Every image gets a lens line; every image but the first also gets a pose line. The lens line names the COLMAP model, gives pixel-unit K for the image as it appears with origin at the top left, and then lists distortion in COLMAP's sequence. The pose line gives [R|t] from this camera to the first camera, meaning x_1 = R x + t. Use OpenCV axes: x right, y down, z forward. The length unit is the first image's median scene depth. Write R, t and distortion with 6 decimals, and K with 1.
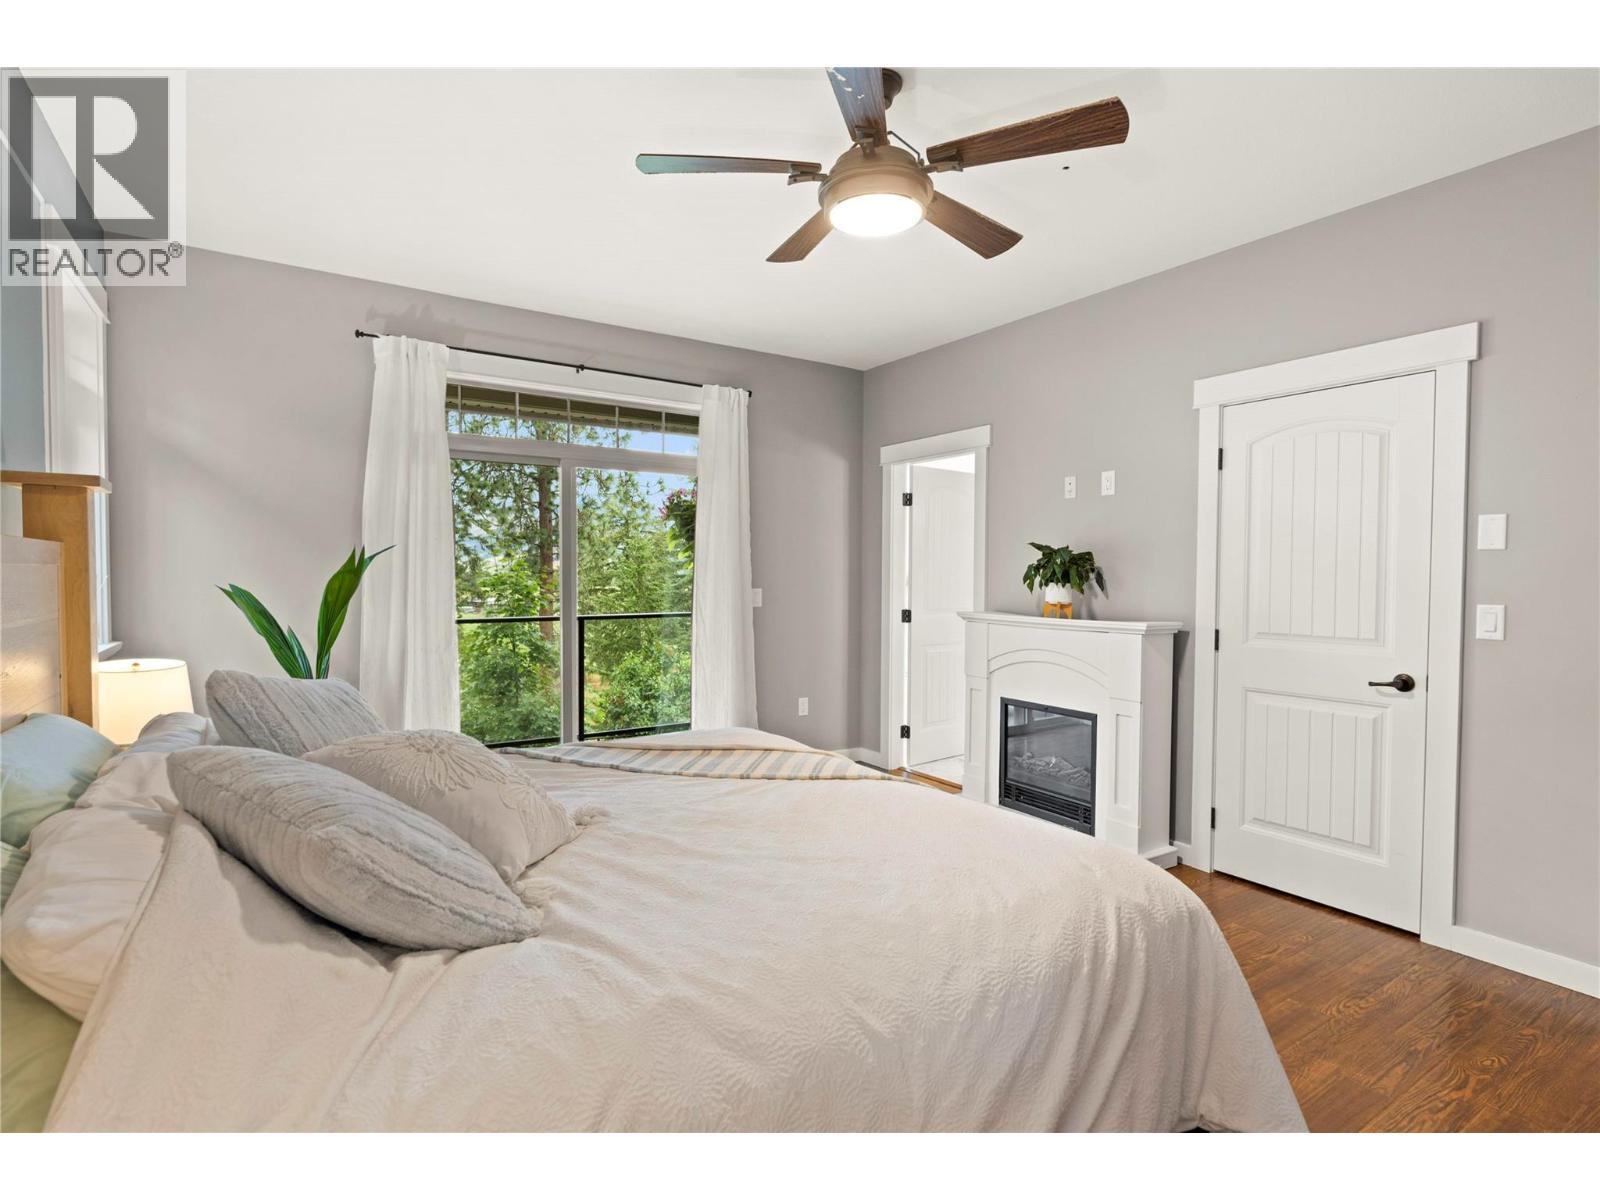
lens RADIAL K [[801.9, 0, 800.0], [0, 801.9, 600.0], [0, 0, 1]] dist [-0.000518, 0.000051]
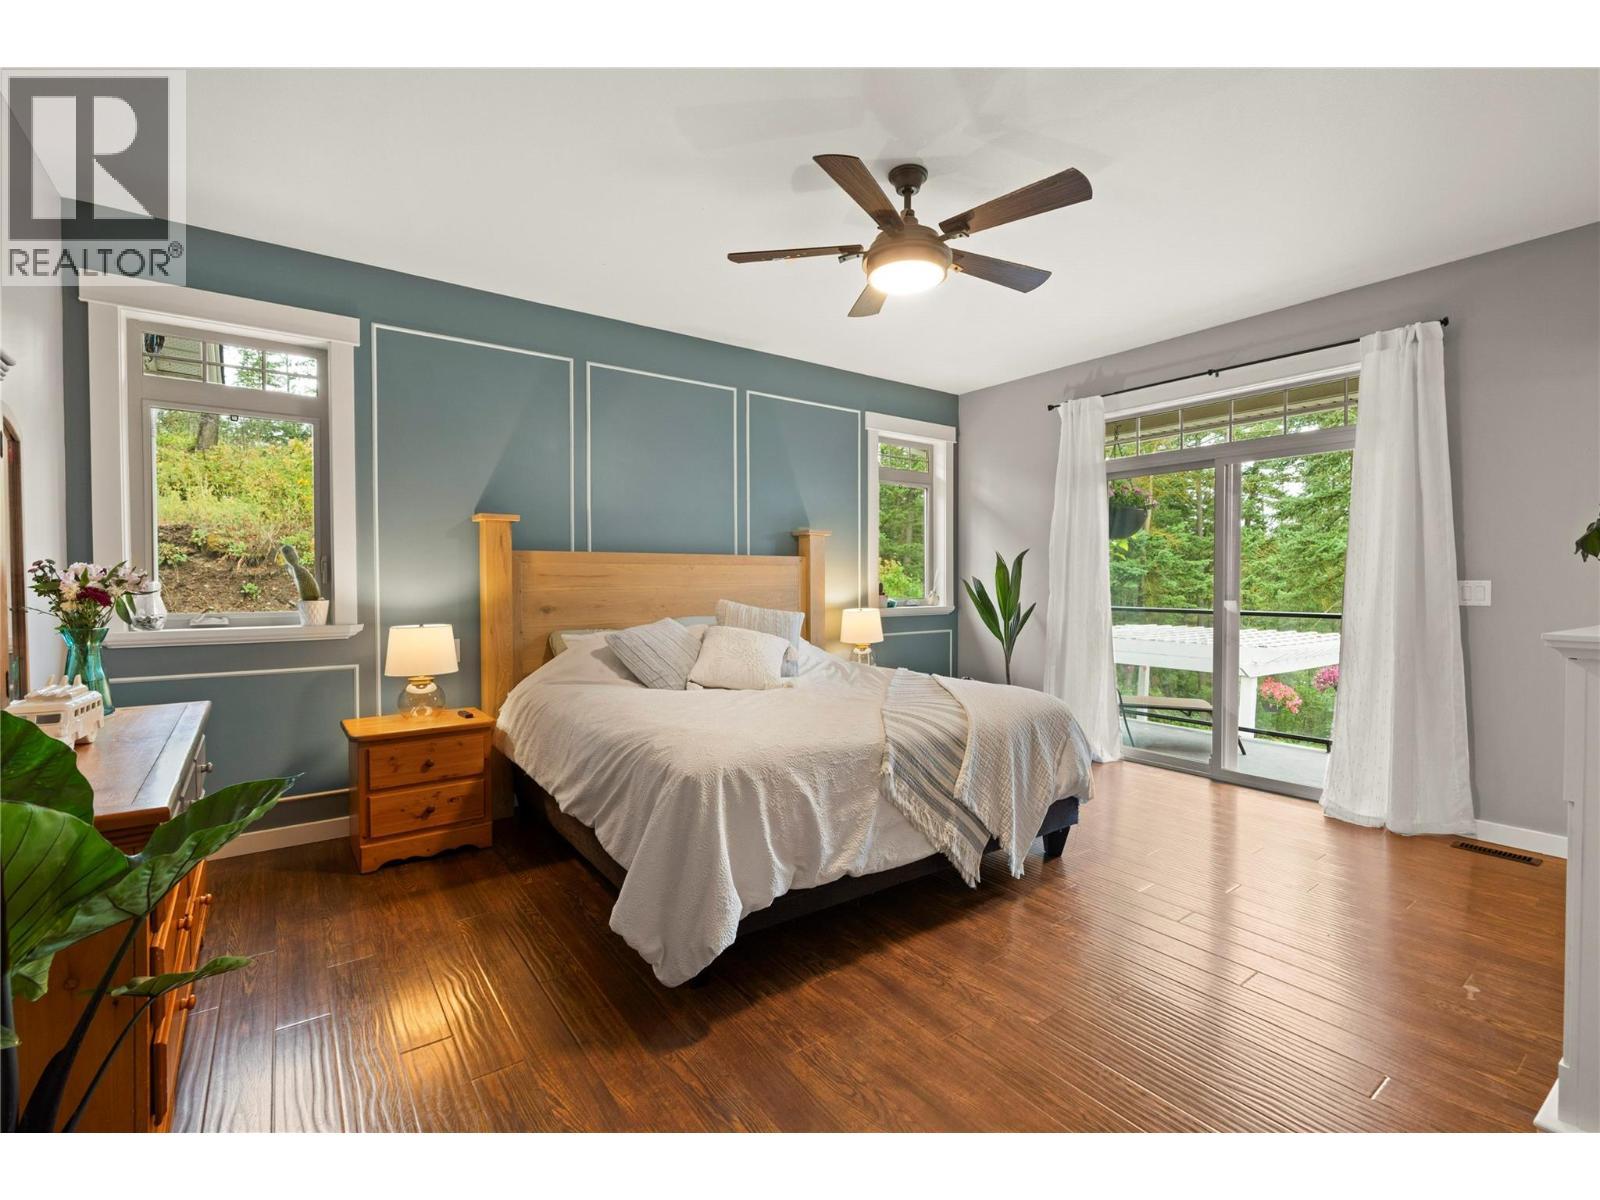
lens RADIAL K [[721.5, 0, 800.3], [0, 721.5, 597.4], [0, 0, 1]] dist [-0.004229, 0.001212]
pose [[0.044871, 0.019536, -0.998802, 0.658931], [-0.028185, 0.999436, 0.018282, 0.007423], [0.998595, 0.027331, 0.045396, 0.413419]]
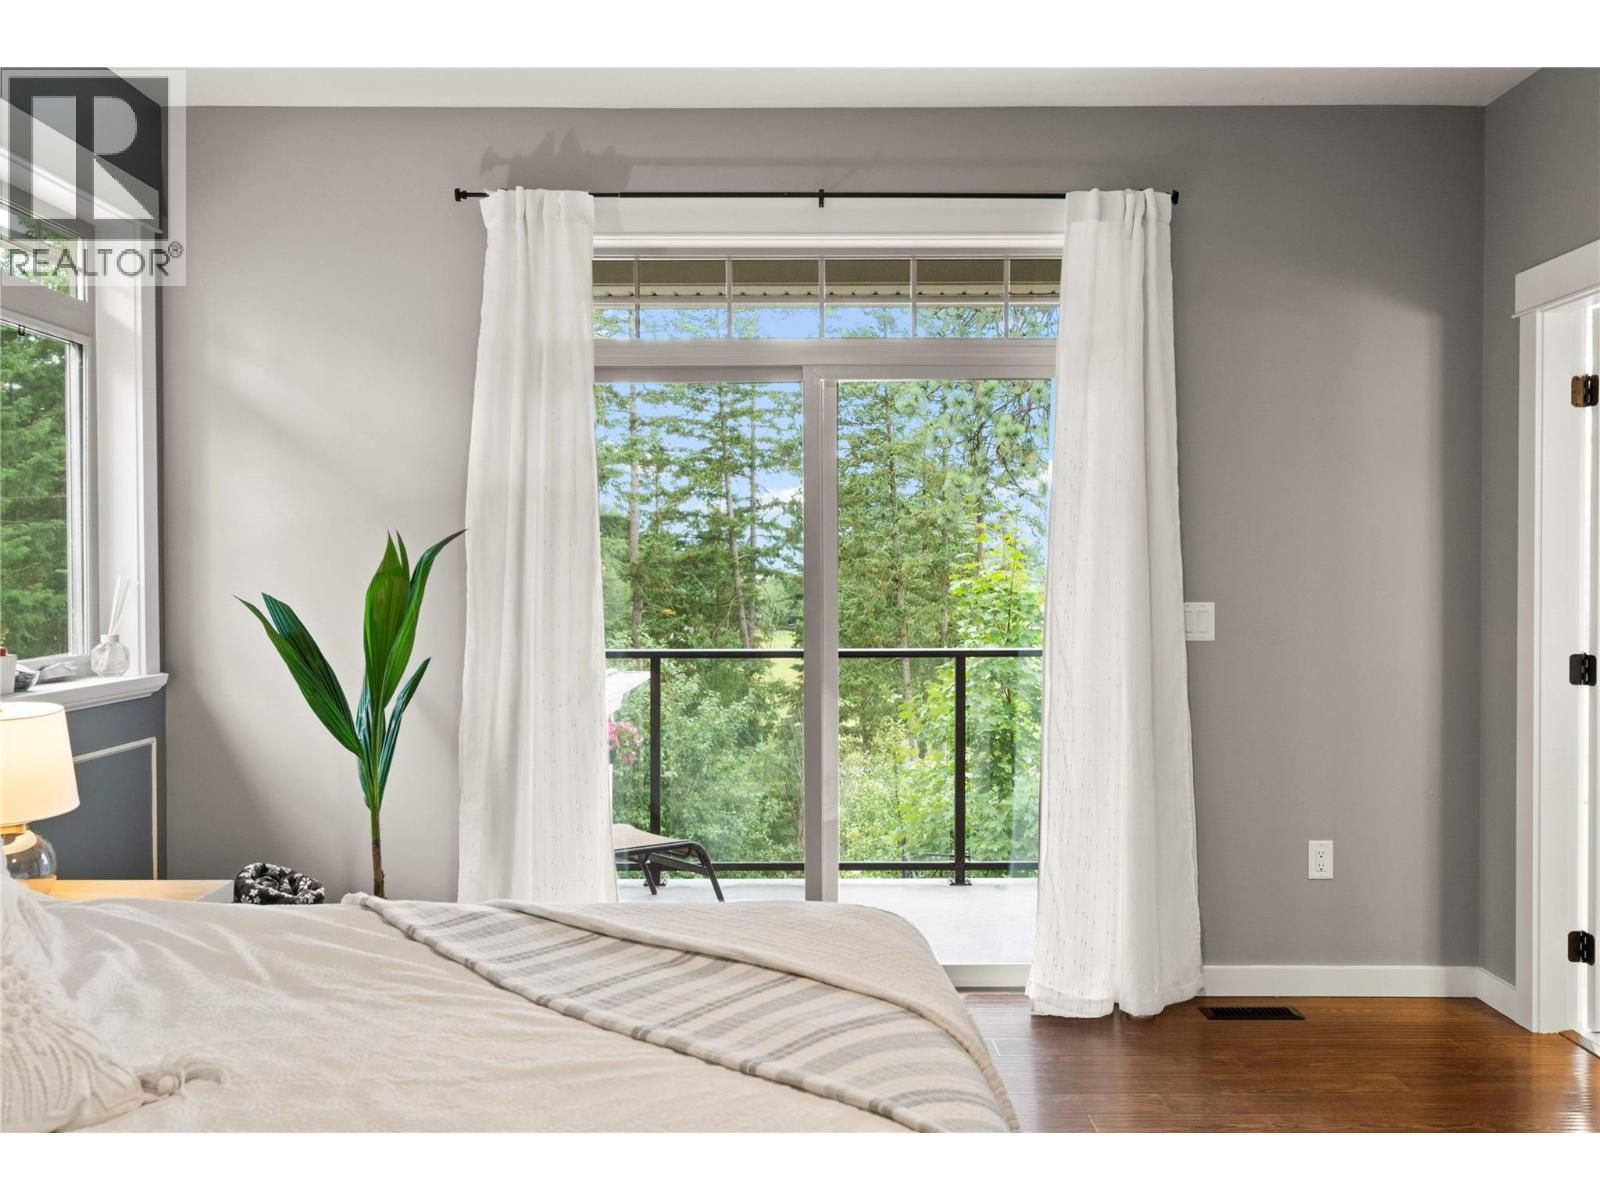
lens RADIAL K [[1337.0, 0, 799.4], [0, 1337.0, 603.5], [0, 0, 1]] dist [0.007481, 0.005058]
pose [[0.835076, 0.004909, -0.550113, 0.214229], [-0.011569, 0.999896, -0.008638, -0.004551], [0.550013, 0.013577, 0.835046, 0.233340]]
